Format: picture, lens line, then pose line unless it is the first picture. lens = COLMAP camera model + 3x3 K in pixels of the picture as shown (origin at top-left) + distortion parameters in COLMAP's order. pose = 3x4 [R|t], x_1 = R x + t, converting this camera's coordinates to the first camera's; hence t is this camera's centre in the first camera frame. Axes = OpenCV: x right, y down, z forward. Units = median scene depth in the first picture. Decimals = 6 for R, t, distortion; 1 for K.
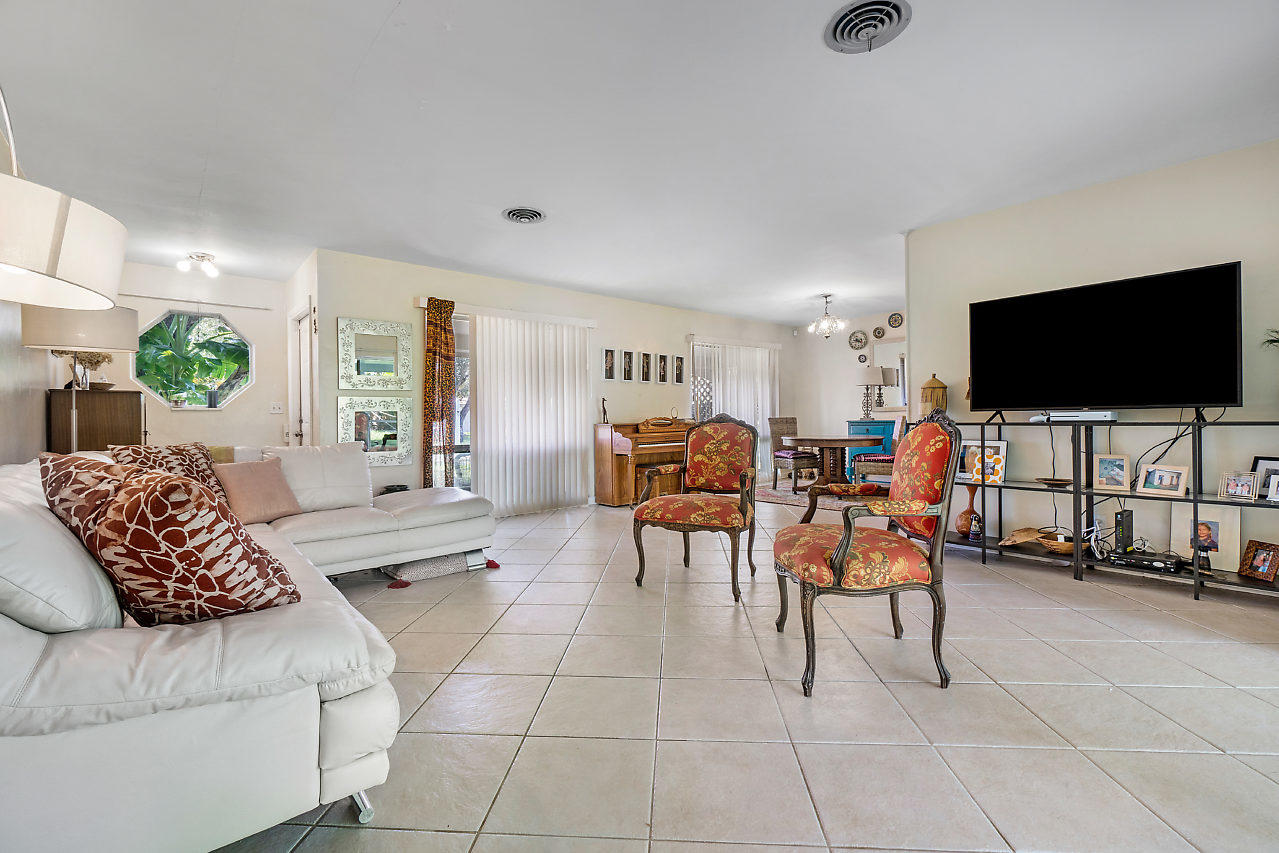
lens RADIAL K [[577.4, 0, 640.7], [0, 577.4, 420.1], [0, 0, 1]] dist [-0.000524, -0.000022]
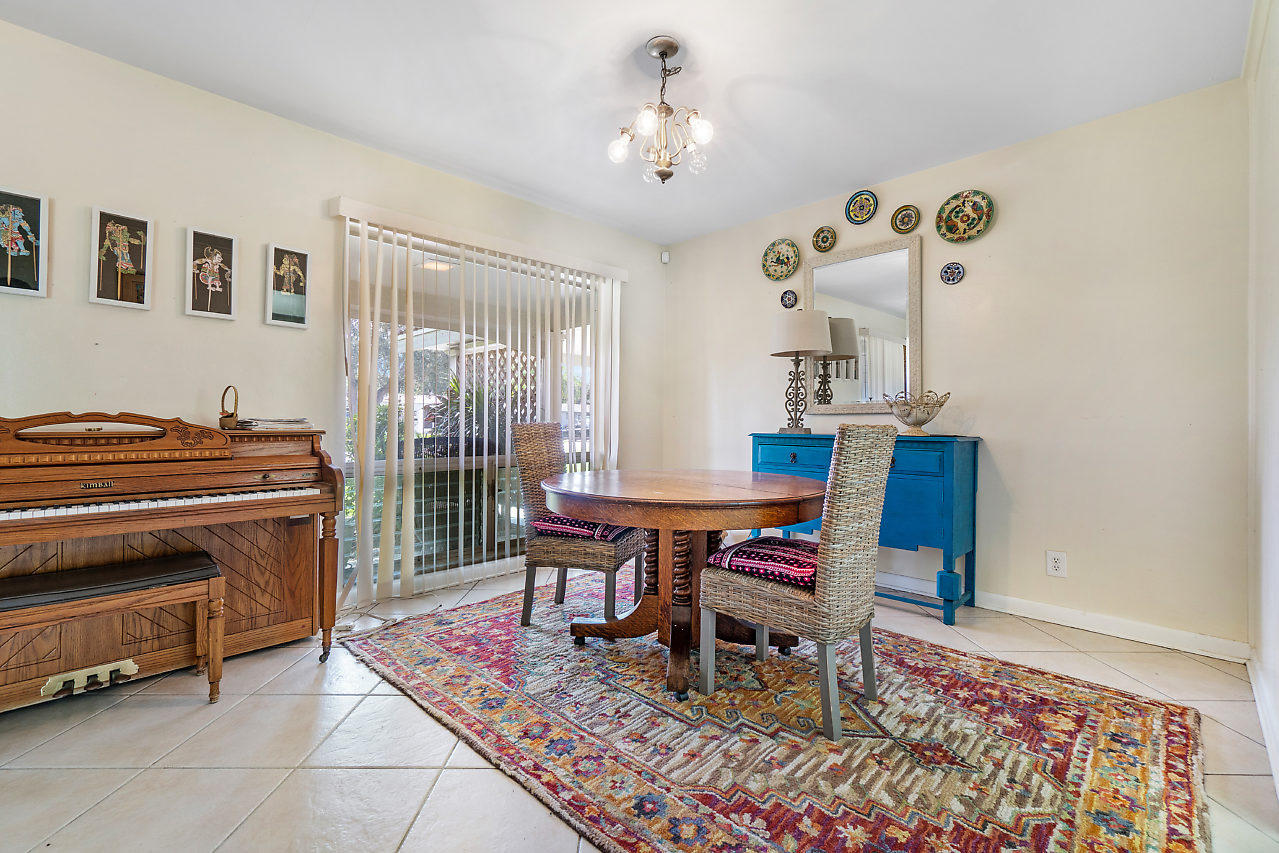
lens RADIAL K [[552.5, 0, 641.2], [0, 552.5, 420.4], [0, 0, 1]] dist [0.002300, 0.000486]
pose [[0.997852, 0.020998, 0.062052, 0.247842], [-0.020519, 0.999755, -0.008345, -0.003462], [-0.062212, 0.007054, 0.998038, 0.584093]]
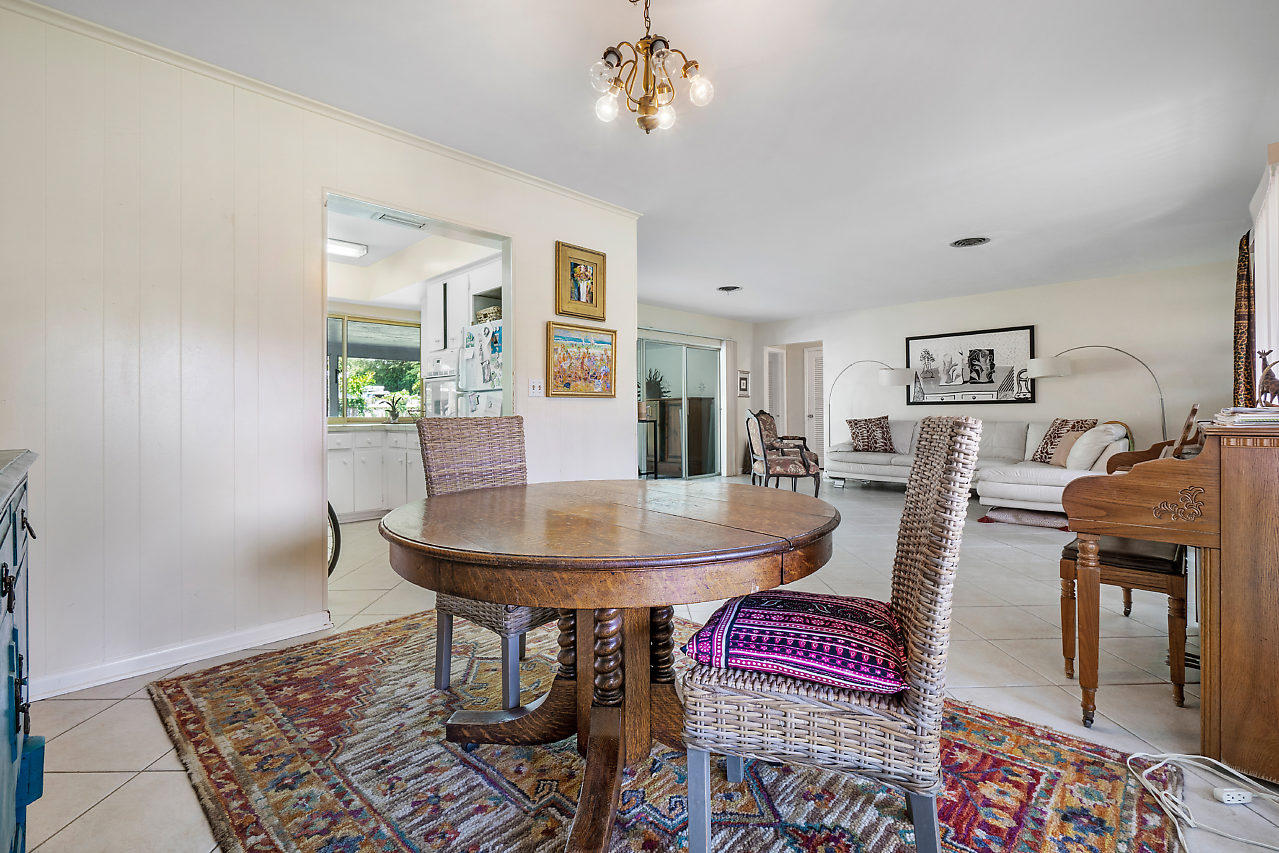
lens RADIAL K [[563.8, 0, 635.7], [0, 563.8, 418.5], [0, 0, 1]] dist [-0.001658, -0.000070]
pose [[-0.997892, 0.020652, -0.061531, 0.293446], [0.019874, 0.999715, 0.013237, -0.006922], [0.061787, 0.011986, -0.998017, 1.077976]]
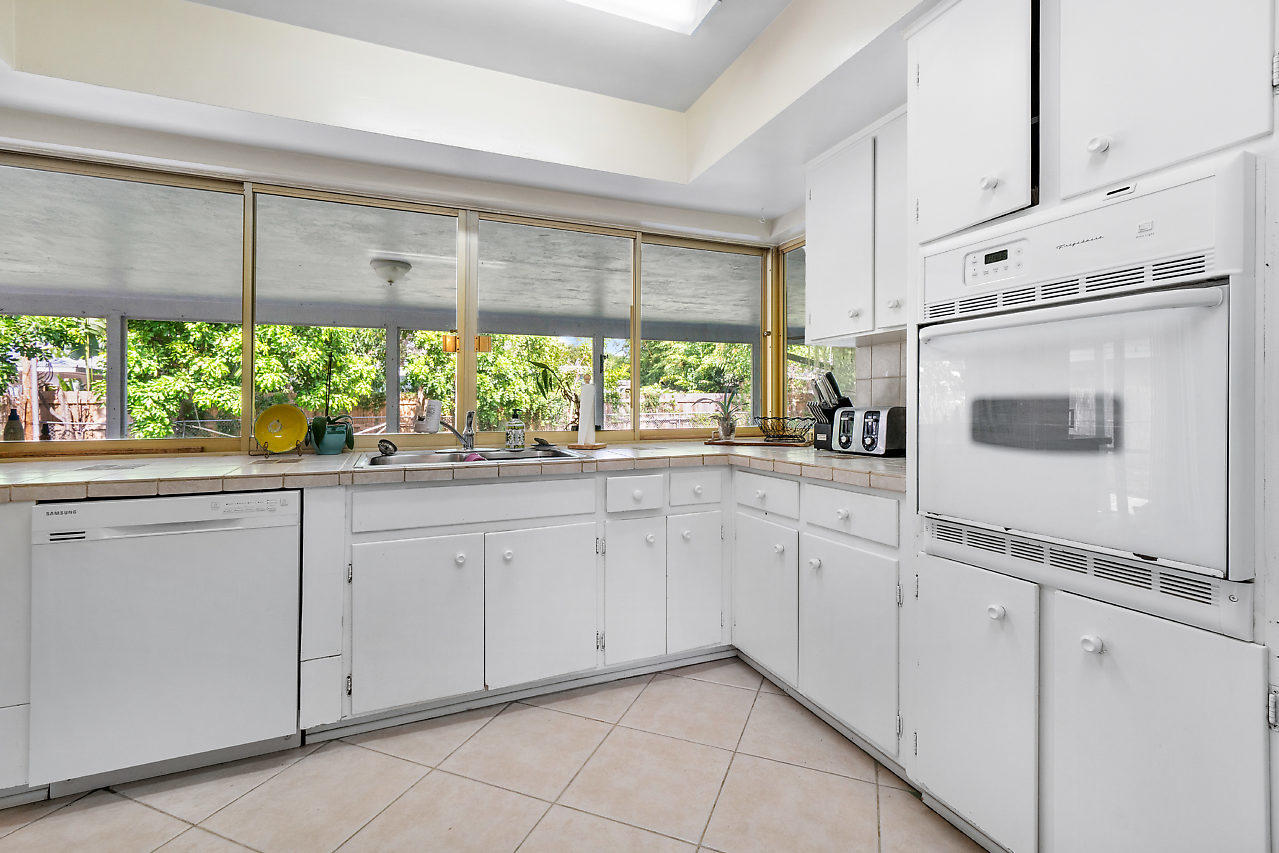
lens RADIAL K [[575.3, 0, 653.7], [0, 575.3, 406.4], [0, 0, 1]] dist [-0.000811, -0.000395]
pose [[-0.951031, 0.019816, 0.308459, 0.498547], [0.019668, 0.999800, -0.003588, -0.020516], [-0.308468, 0.002655, -0.951231, 0.677878]]
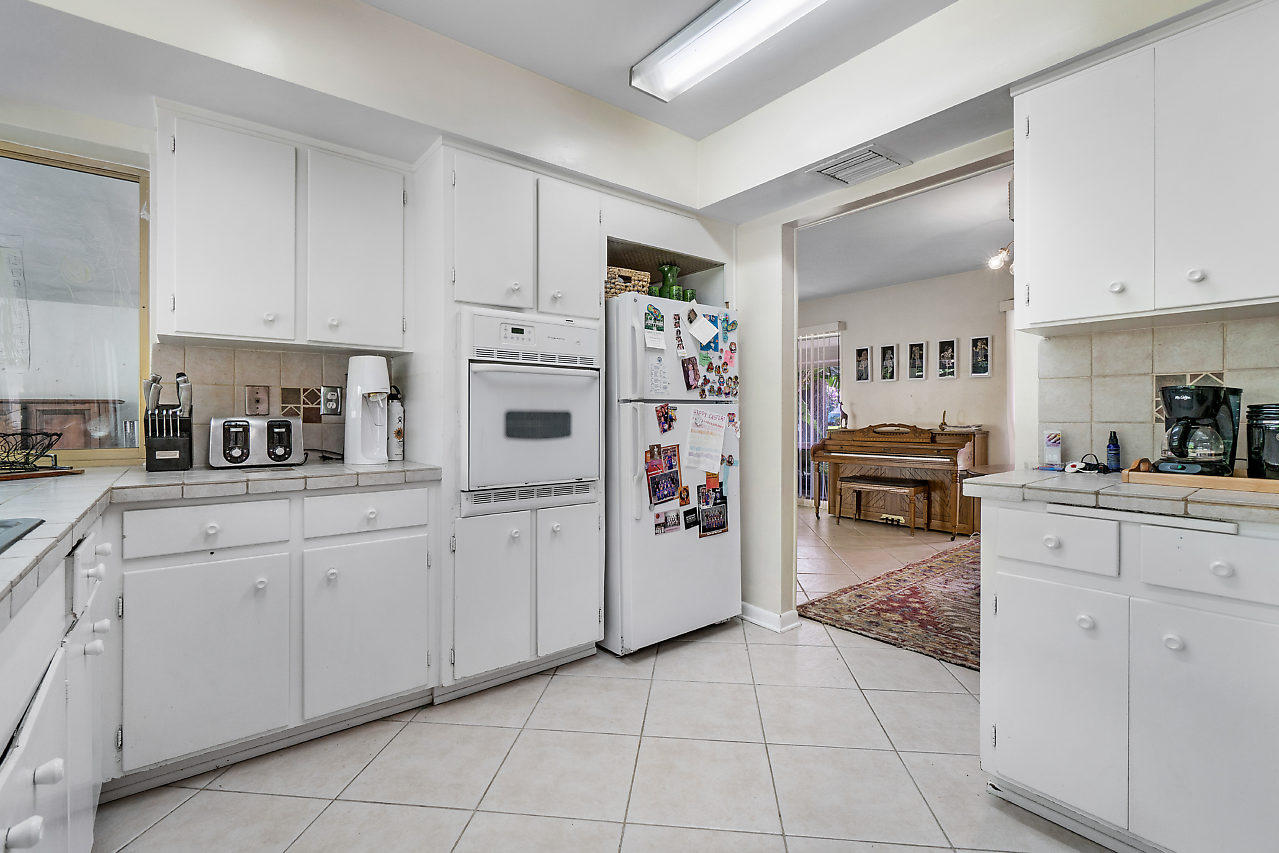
lens RADIAL K [[563.8, 0, 635.7], [0, 563.8, 418.5], [0, 0, 1]] dist [-0.001658, -0.000070]
pose [[-0.056787, 0.019661, -0.998193, 0.730722], [-0.001229, 0.999804, 0.019762, -0.023456], [0.998386, 0.002349, -0.056751, 0.569222]]
